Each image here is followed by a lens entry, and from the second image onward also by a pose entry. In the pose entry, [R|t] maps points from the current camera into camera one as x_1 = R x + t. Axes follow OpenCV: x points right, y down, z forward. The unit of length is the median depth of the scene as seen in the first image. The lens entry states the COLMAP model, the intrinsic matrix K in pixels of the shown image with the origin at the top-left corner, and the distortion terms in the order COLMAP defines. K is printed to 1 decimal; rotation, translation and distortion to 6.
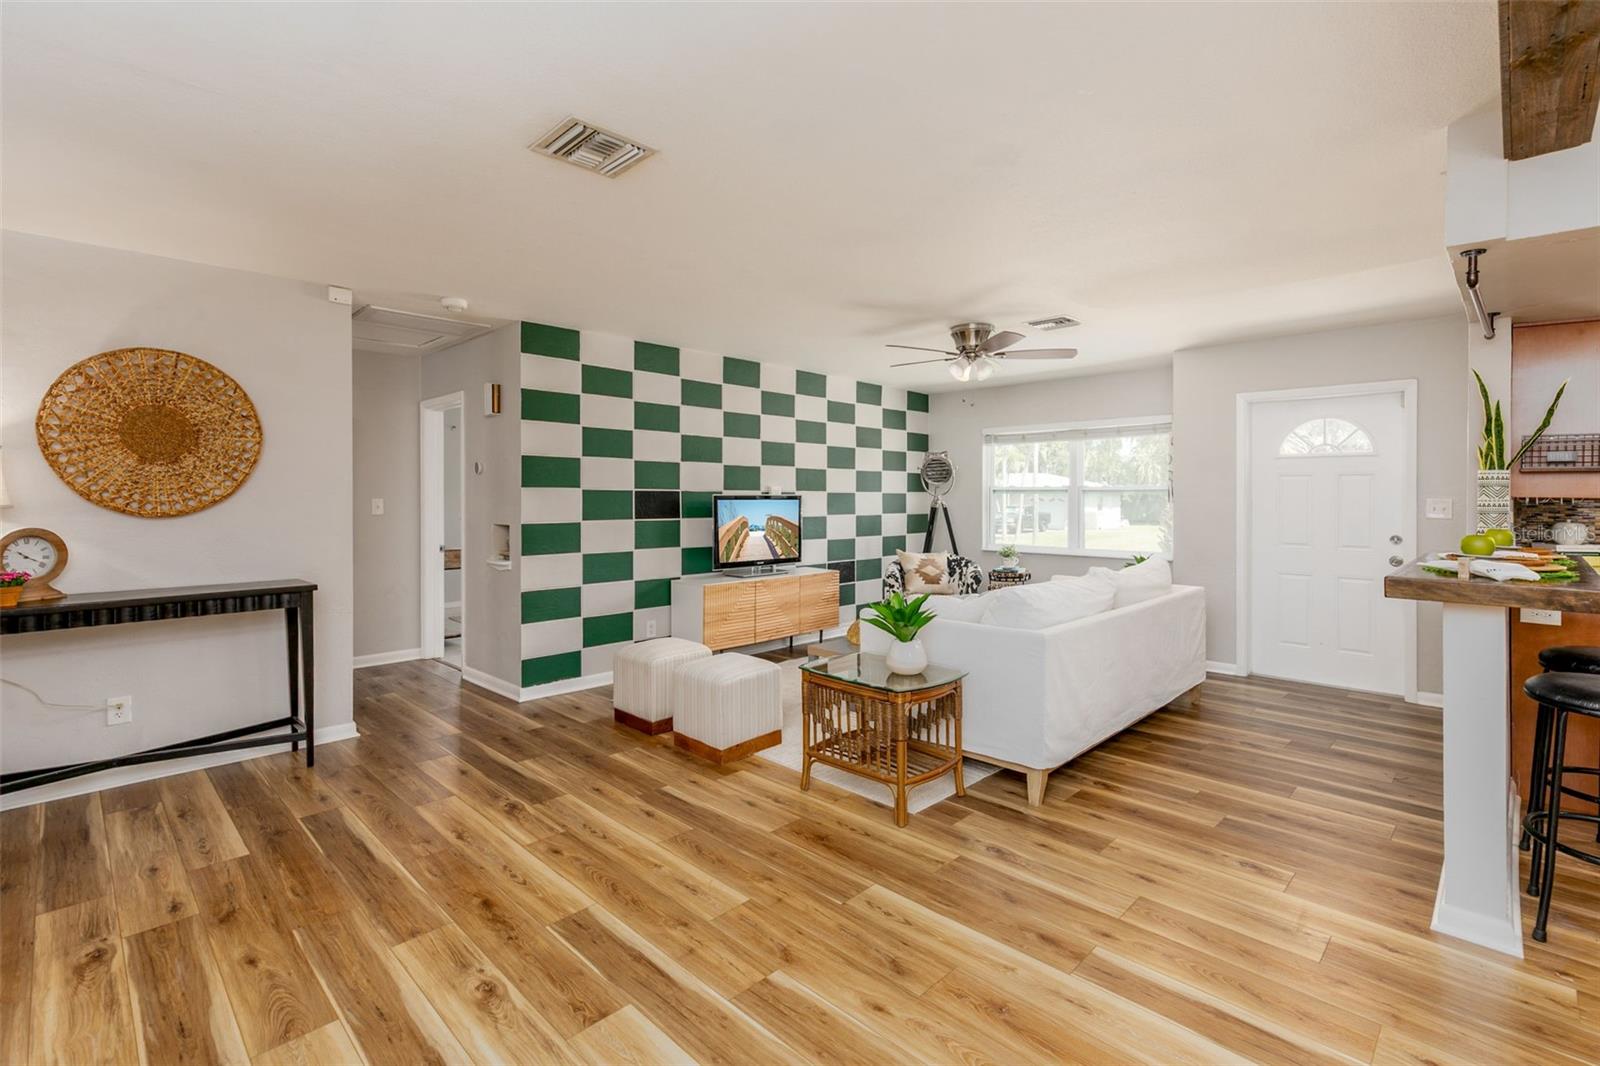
lens RADIAL K [[722.6, 0, 812.1], [0, 722.6, 505.6], [0, 0, 1]] dist [0.007412, -0.002380]
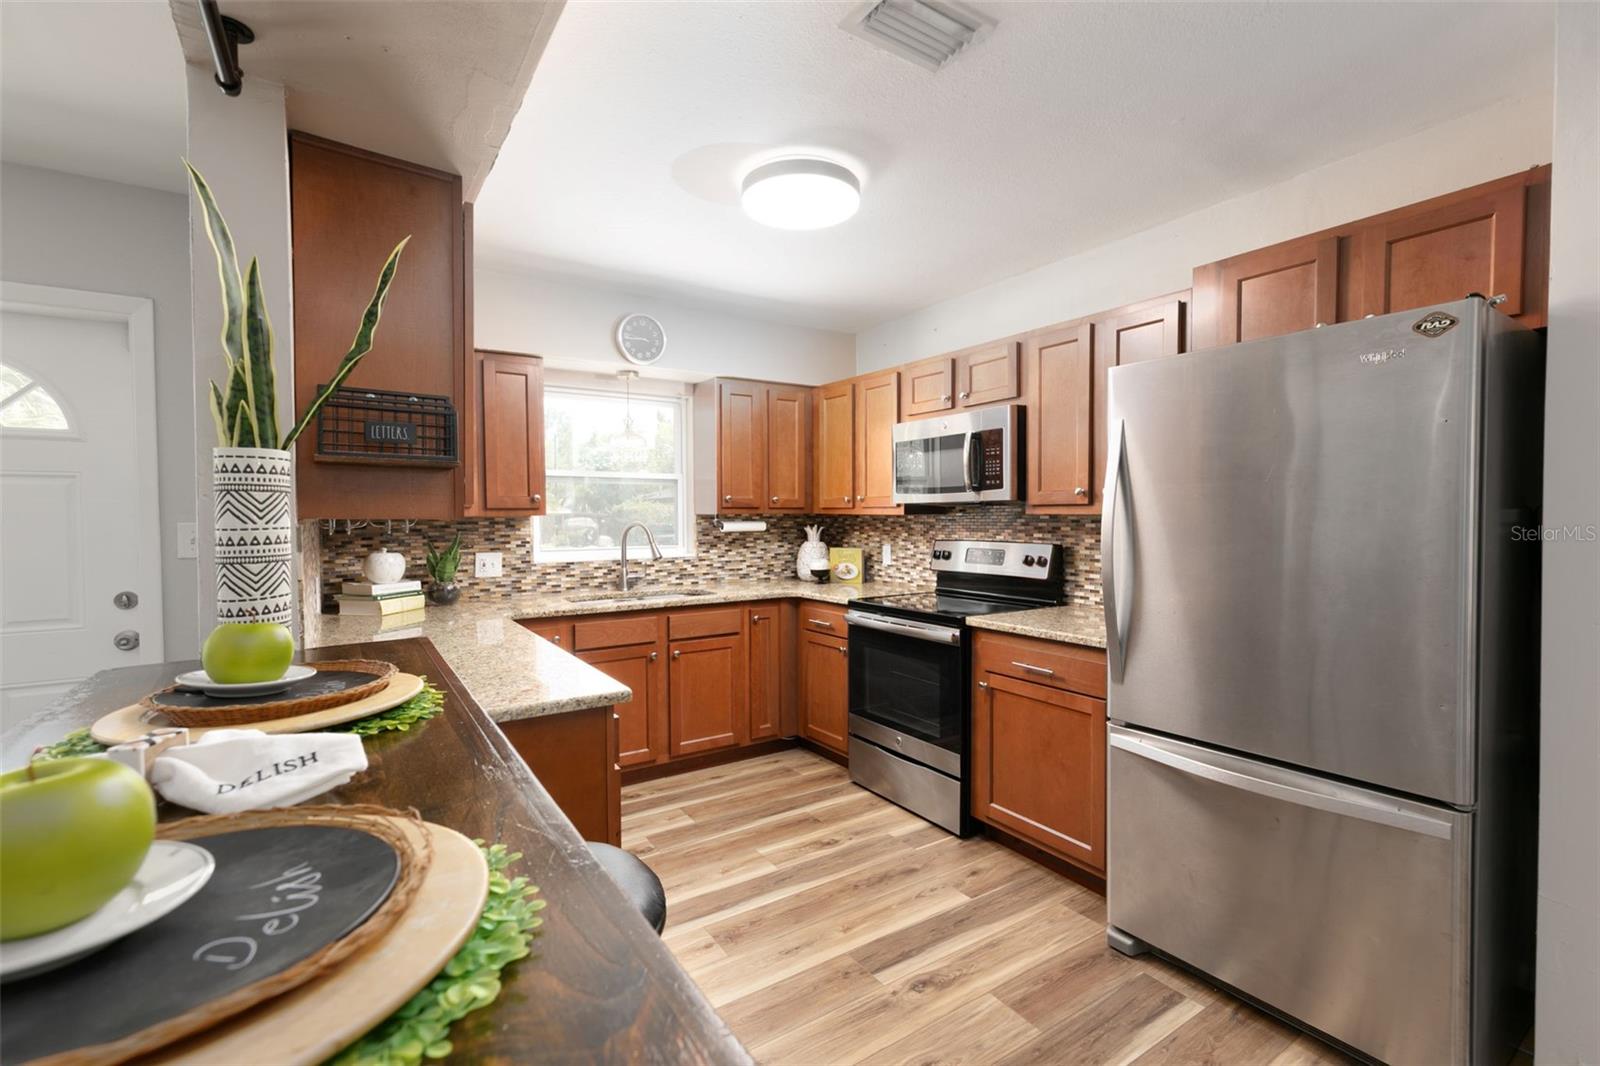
lens RADIAL K [[722.6, 0, 806.0], [0, 722.6, 533.7], [0, 0, 1]] dist [0.007412, -0.002380]
pose [[0.220960, -0.028267, 0.974873, 0.362369], [0.022694, 0.999458, 0.023836, -0.002886], [-0.975019, 0.016857, 0.221482, 0.362243]]
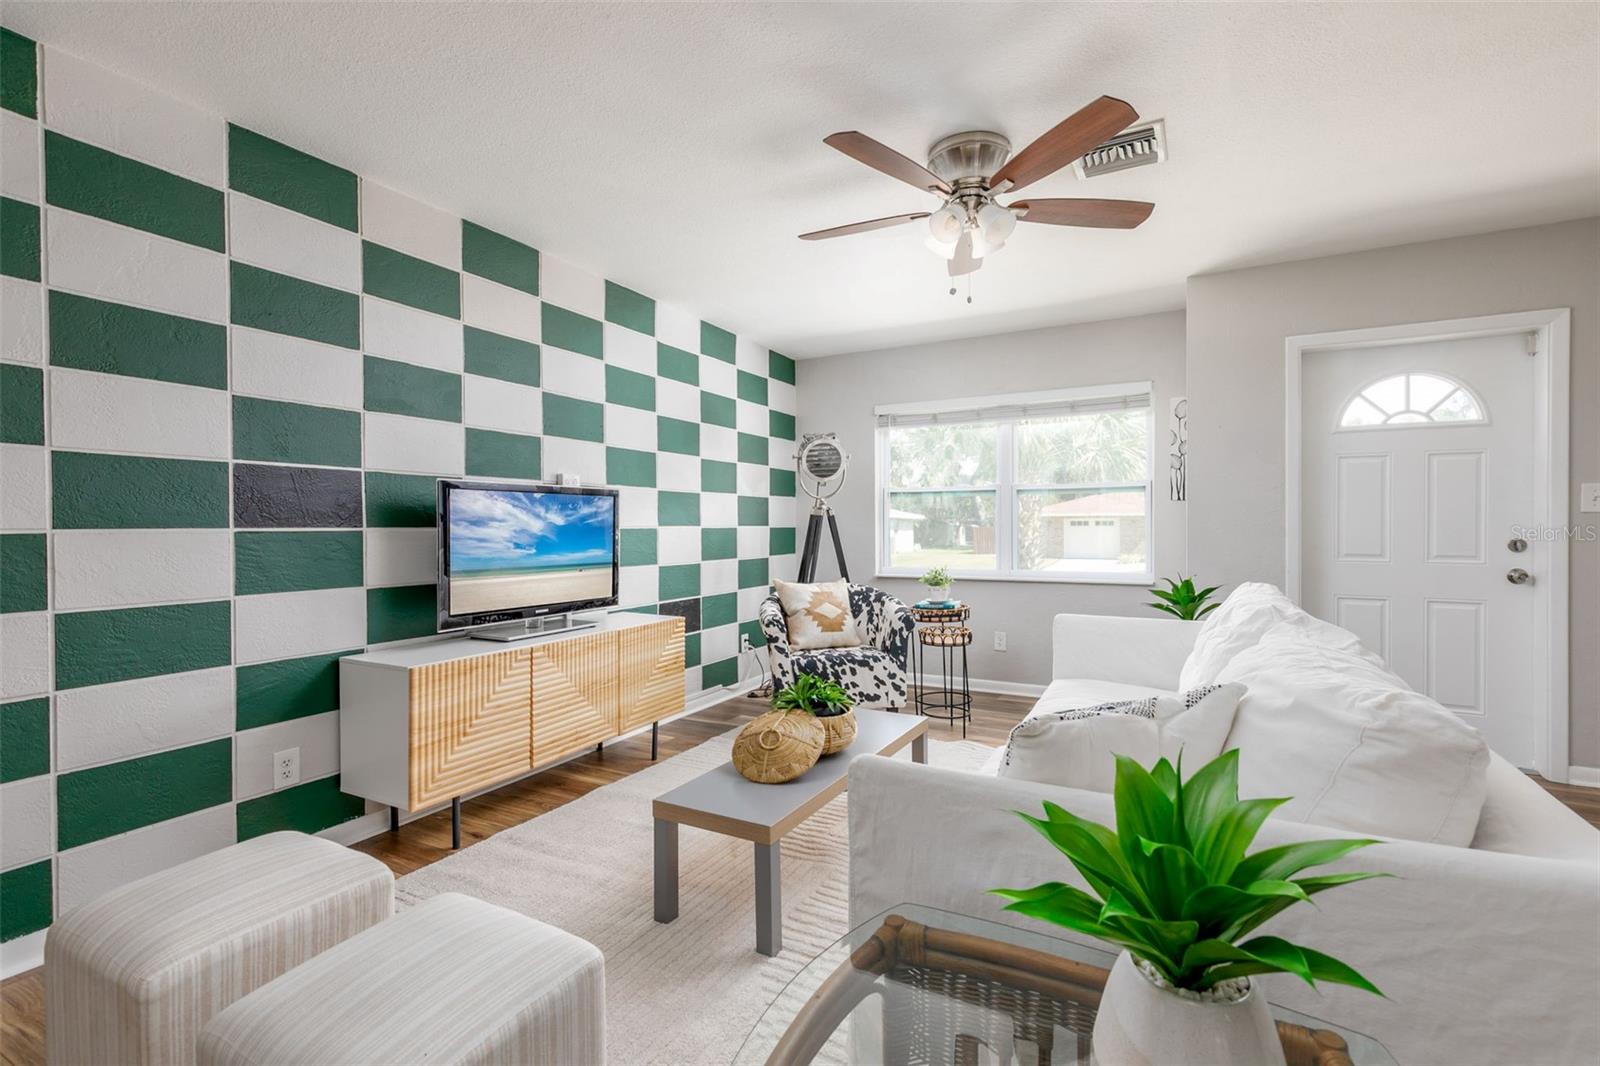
lens RADIAL K [[722.6, 0, 815.2], [0, 722.6, 535.1], [0, 0, 1]] dist [0.007412, -0.002380]
pose [[0.962328, -0.010970, 0.271670, -0.023157], [0.010358, 0.999940, 0.003686, 0.024897], [-0.271694, -0.000734, 0.962383, 0.466540]]
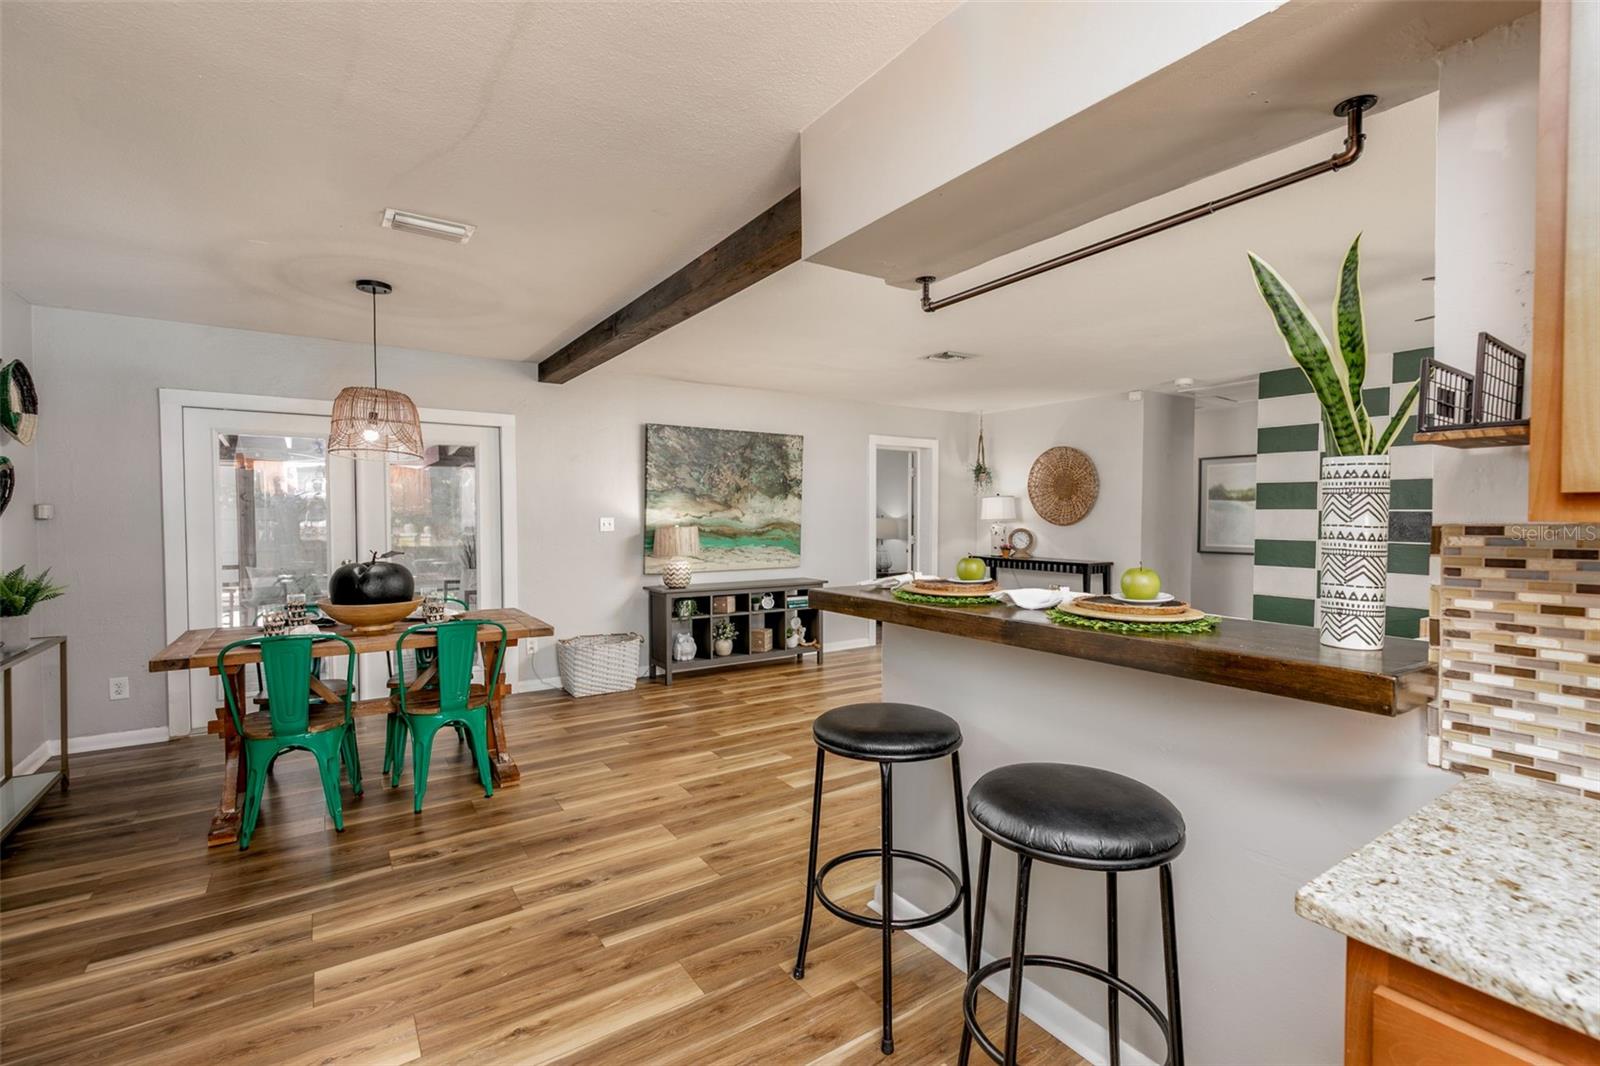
lens RADIAL K [[722.6, 0, 795.7], [0, 722.6, 540.2], [0, 0, 1]] dist [0.007412, -0.002380]
pose [[-0.218443, 0.032883, -0.975296, 0.834402], [-0.019146, 0.999095, 0.037973, -0.004175], [0.975662, 0.026968, -0.217616, 0.440214]]
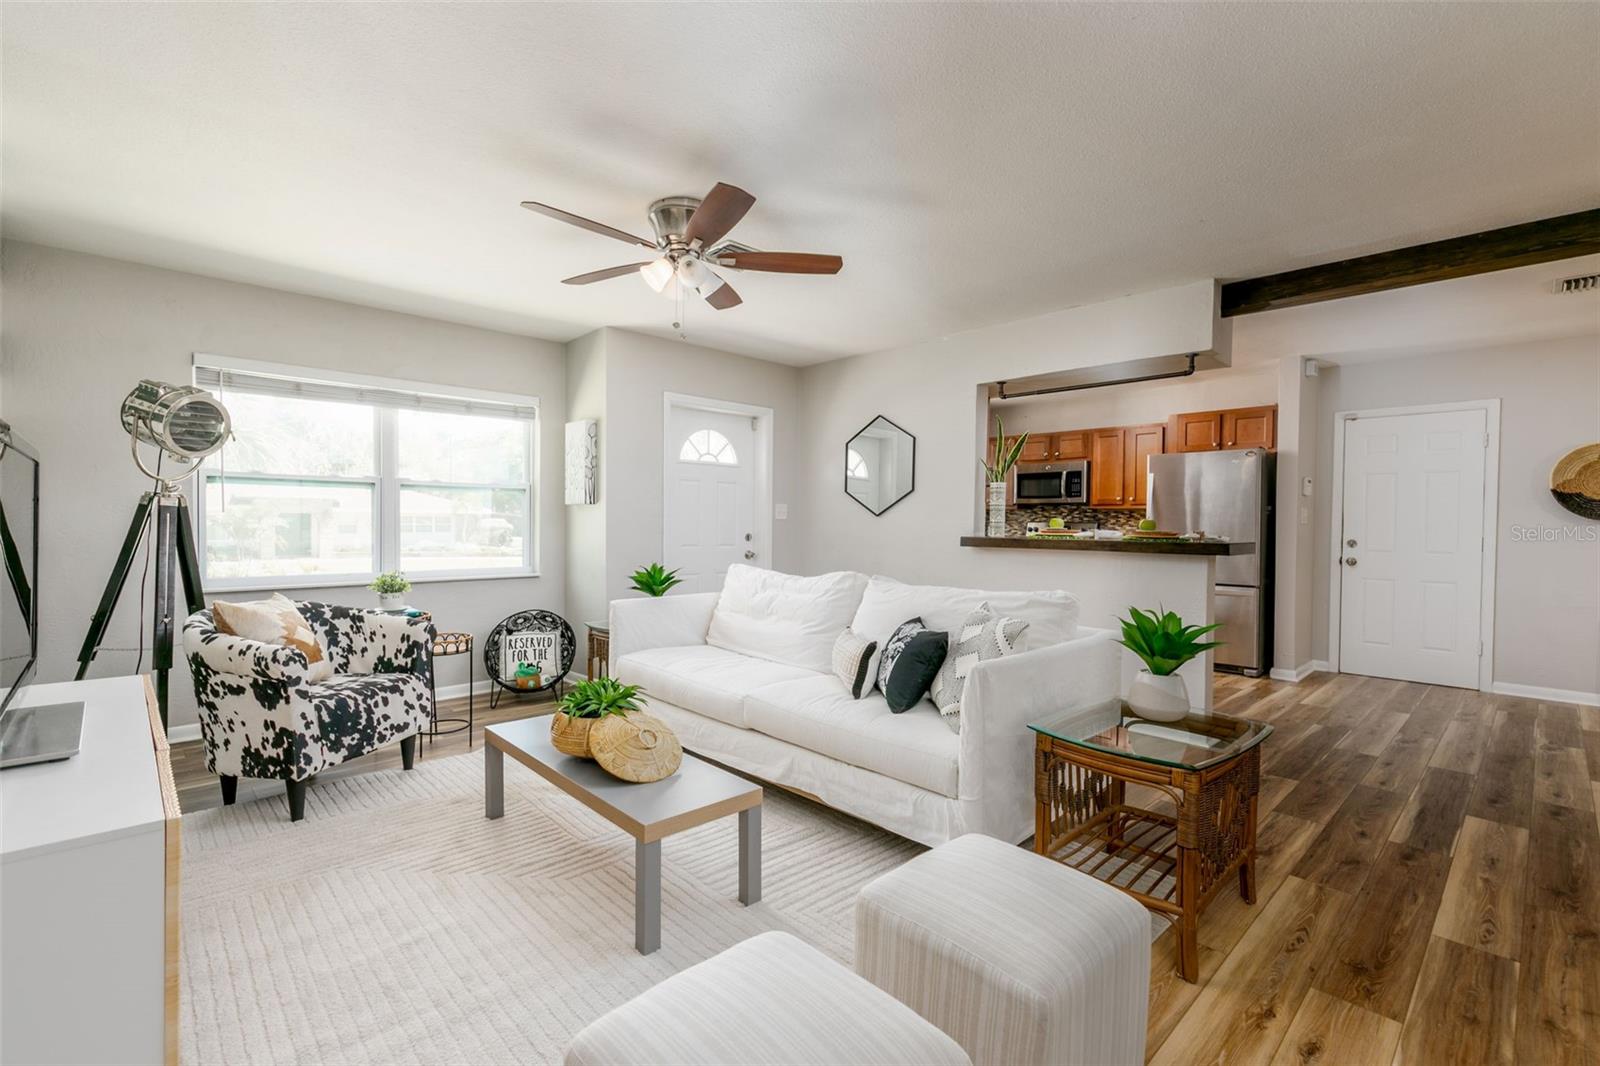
lens RADIAL K [[722.6, 0, 798.3], [0, 722.6, 523.9], [0, 0, 1]] dist [0.007412, -0.002380]
pose [[0.045337, -0.002830, 0.998968, -0.358703], [0.007023, 0.999972, 0.002514, 0.020145], [-0.998947, 0.006902, 0.045356, 0.777881]]
